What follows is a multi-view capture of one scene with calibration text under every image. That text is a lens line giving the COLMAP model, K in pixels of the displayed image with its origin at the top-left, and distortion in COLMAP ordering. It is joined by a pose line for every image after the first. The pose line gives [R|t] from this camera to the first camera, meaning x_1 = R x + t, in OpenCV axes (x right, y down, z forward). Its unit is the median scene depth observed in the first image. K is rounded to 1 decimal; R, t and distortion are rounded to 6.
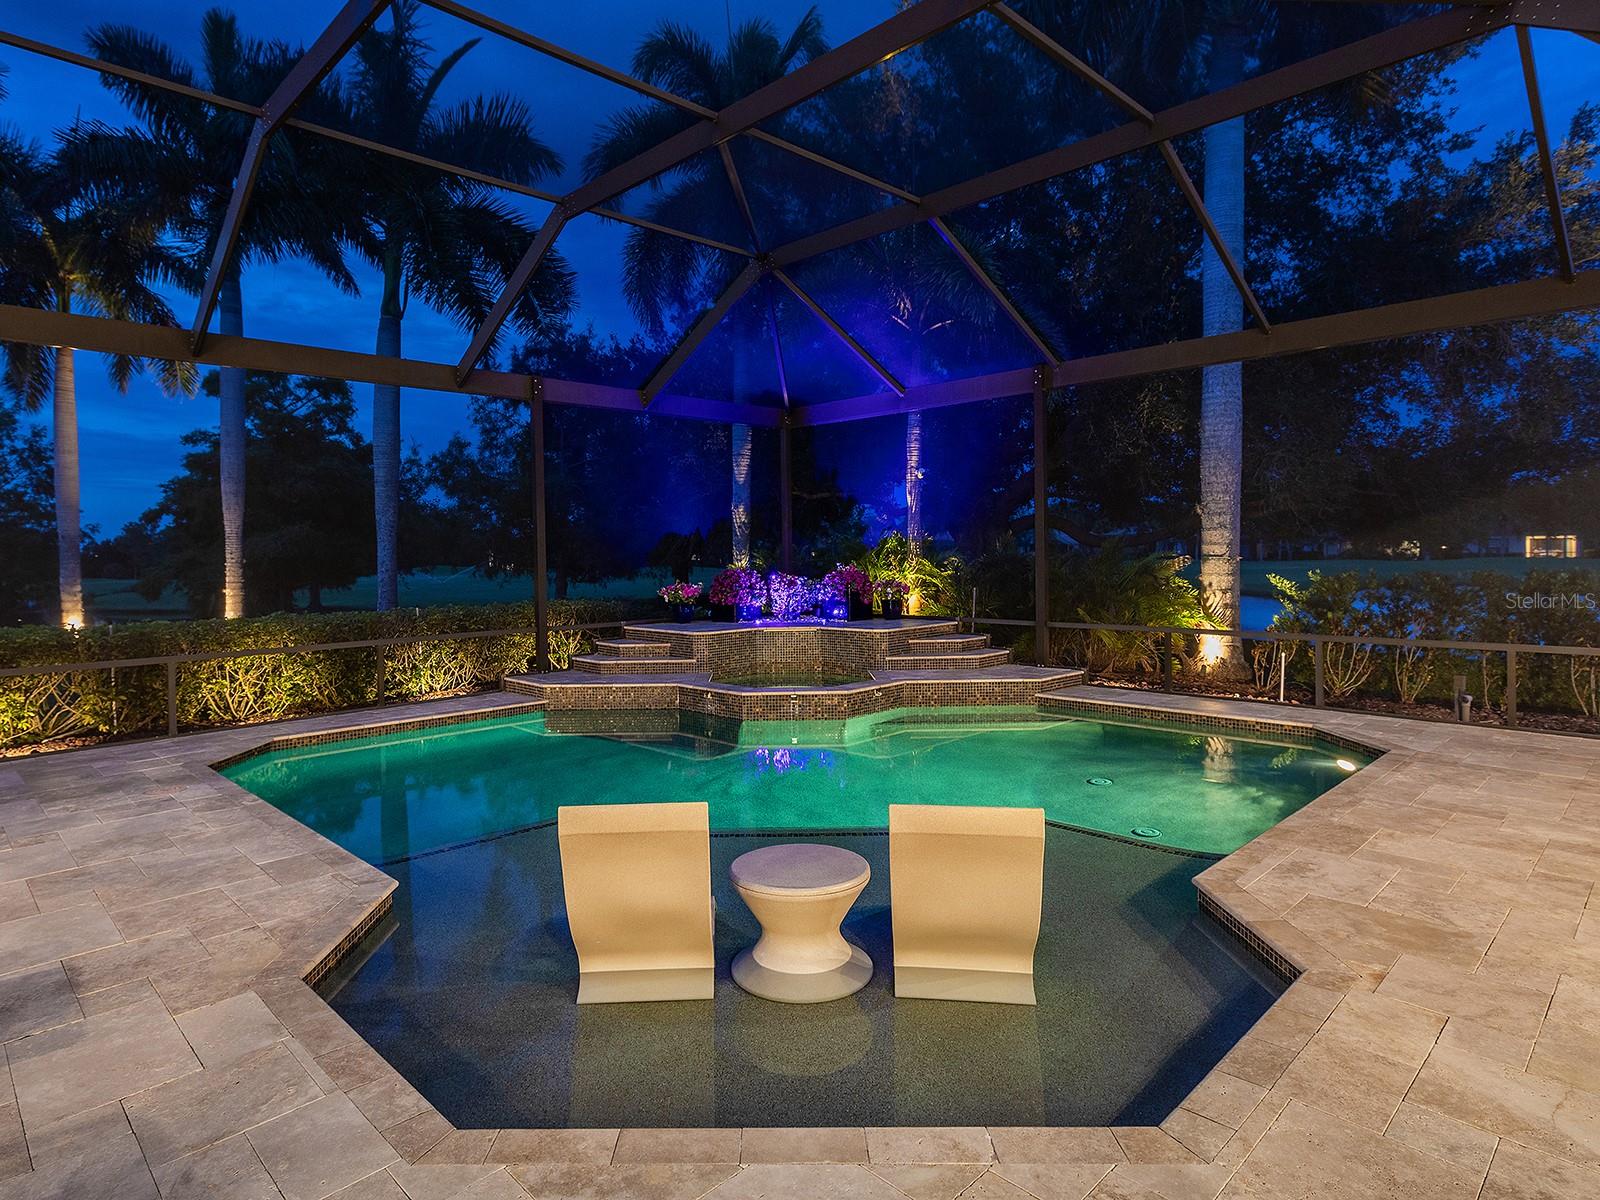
lens RADIAL K [[1029.6, 0, 551.6], [0, 1029.6, 644.7], [0, 0, 1]] dist [-0.007617, 0.004705]
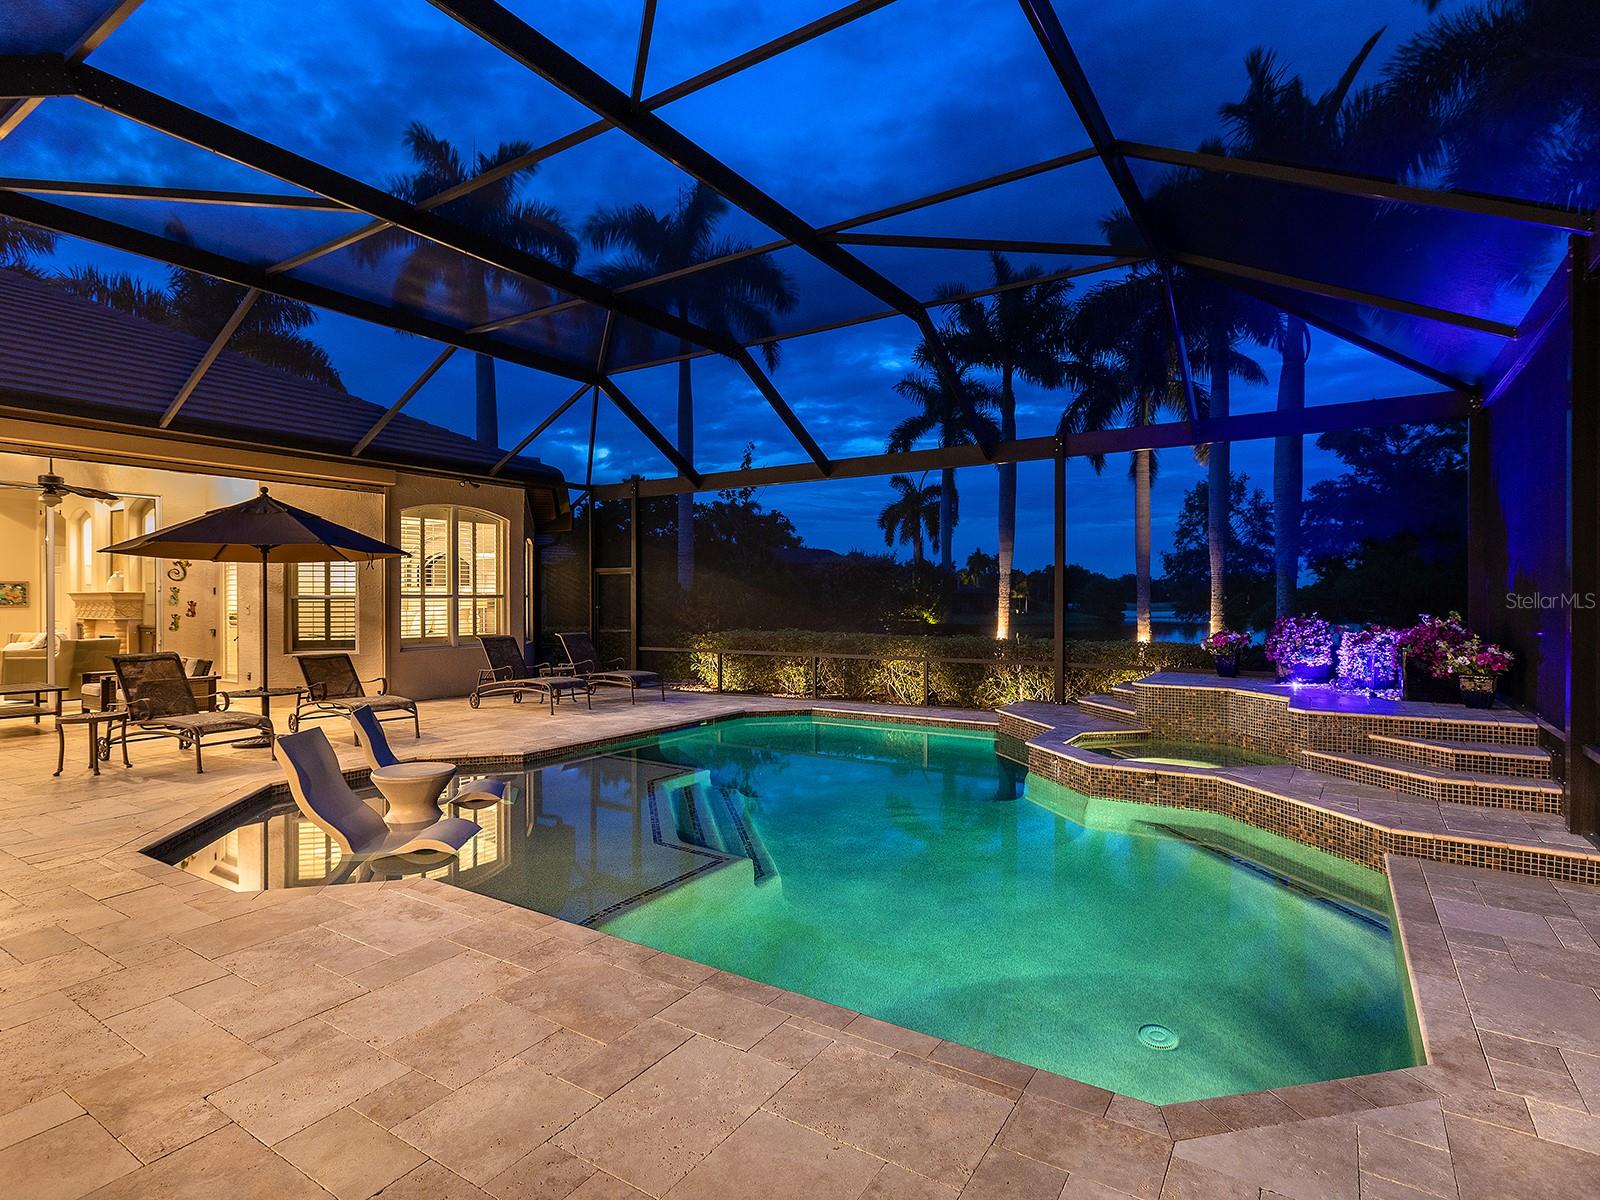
lens RADIAL K [[798.3, 0, 827.2], [0, 798.3, 603.5], [0, 0, 1]] dist [-0.001366, 0.000315]
pose [[0.280560, 0.023584, -0.959547, 0.868079], [-0.088580, 0.996068, -0.001418, -0.065691], [0.955740, 0.085394, 0.281546, 0.619974]]
